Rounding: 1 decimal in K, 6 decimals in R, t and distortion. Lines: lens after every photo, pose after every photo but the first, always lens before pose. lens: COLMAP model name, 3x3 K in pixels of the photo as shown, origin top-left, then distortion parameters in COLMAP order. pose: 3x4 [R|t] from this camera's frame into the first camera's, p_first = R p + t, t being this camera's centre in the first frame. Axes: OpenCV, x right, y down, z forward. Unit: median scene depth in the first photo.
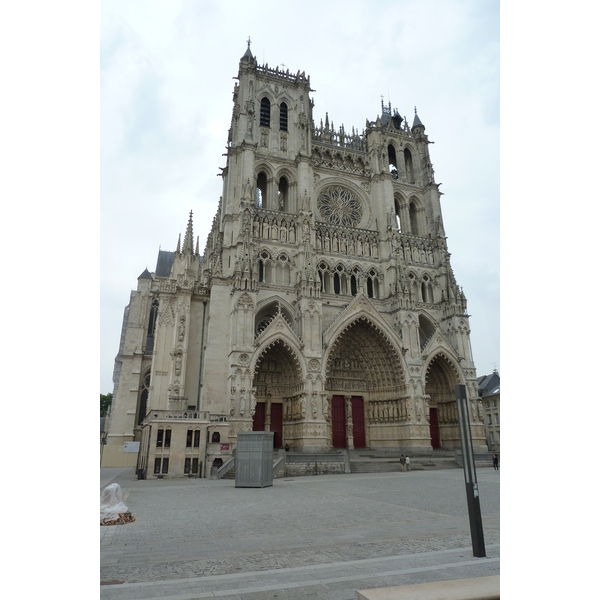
lens RADIAL K [[415.0, 0, 284.8], [0, 415.0, 322.1], [0, 0, 1]] dist [-0.031419, 0.004485]
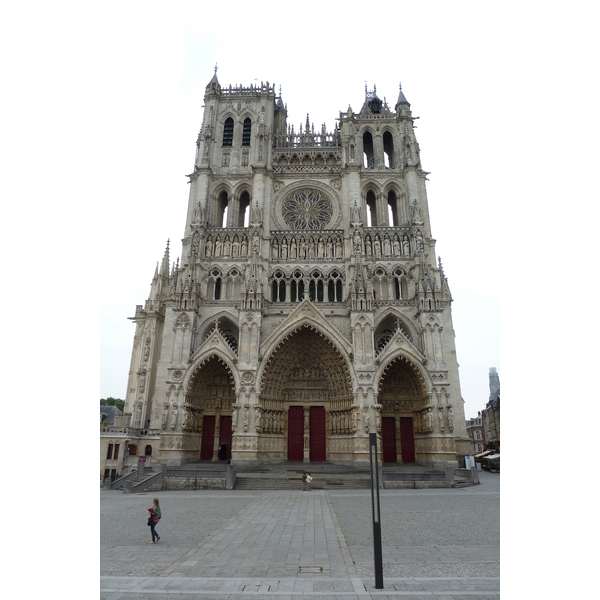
lens RADIAL K [[415.0, 0, 284.8], [0, 415.0, 322.1], [0, 0, 1]] dist [-0.031419, 0.004485]
pose [[0.942074, -0.090716, -0.322906, 0.434533], [0.088546, 0.995841, -0.021436, -0.000964], [0.323507, -0.008397, 0.946188, 0.073749]]
